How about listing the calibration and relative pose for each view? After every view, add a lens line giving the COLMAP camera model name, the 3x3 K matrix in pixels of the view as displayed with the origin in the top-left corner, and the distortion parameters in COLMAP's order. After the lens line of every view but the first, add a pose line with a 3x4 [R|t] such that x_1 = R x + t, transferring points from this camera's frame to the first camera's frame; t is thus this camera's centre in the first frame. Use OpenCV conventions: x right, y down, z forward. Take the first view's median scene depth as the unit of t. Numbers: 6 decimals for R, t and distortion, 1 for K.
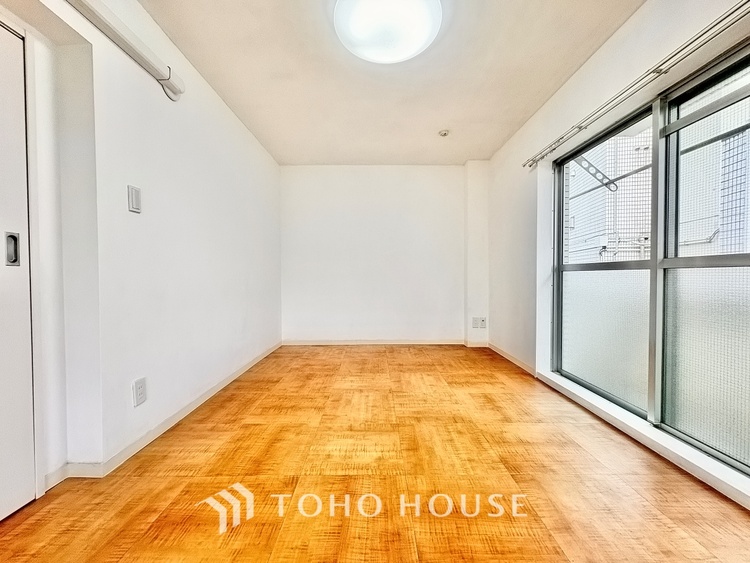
lens RADIAL K [[299.0, 0, 375.3], [0, 299.0, 282.1], [0, 0, 1]] dist [0.000093, 0.000025]
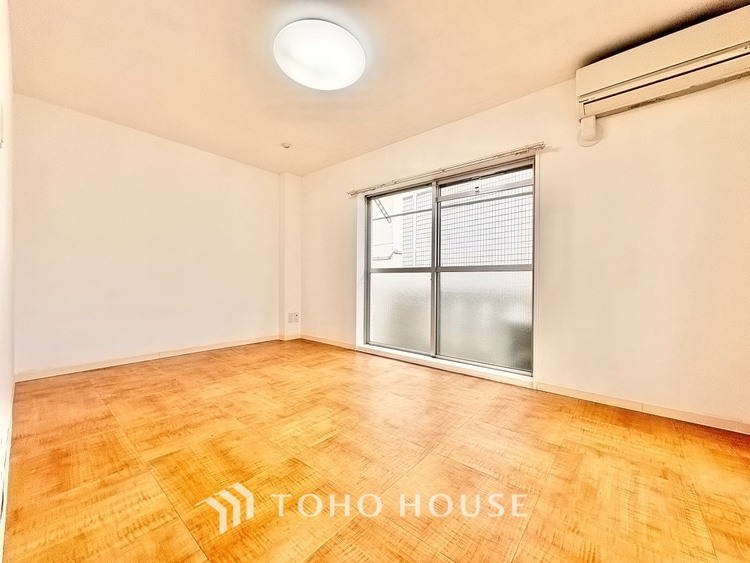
lens RADIAL K [[299.0, 0, 375.3], [0, 299.0, 282.1], [0, 0, 1]] dist [0.000093, 0.000025]
pose [[0.647694, 0.004379, 0.761888, -0.504907], [0.005440, 0.999931, -0.010372, 0.024506], [-0.761881, 0.010863, 0.647626, 0.051089]]
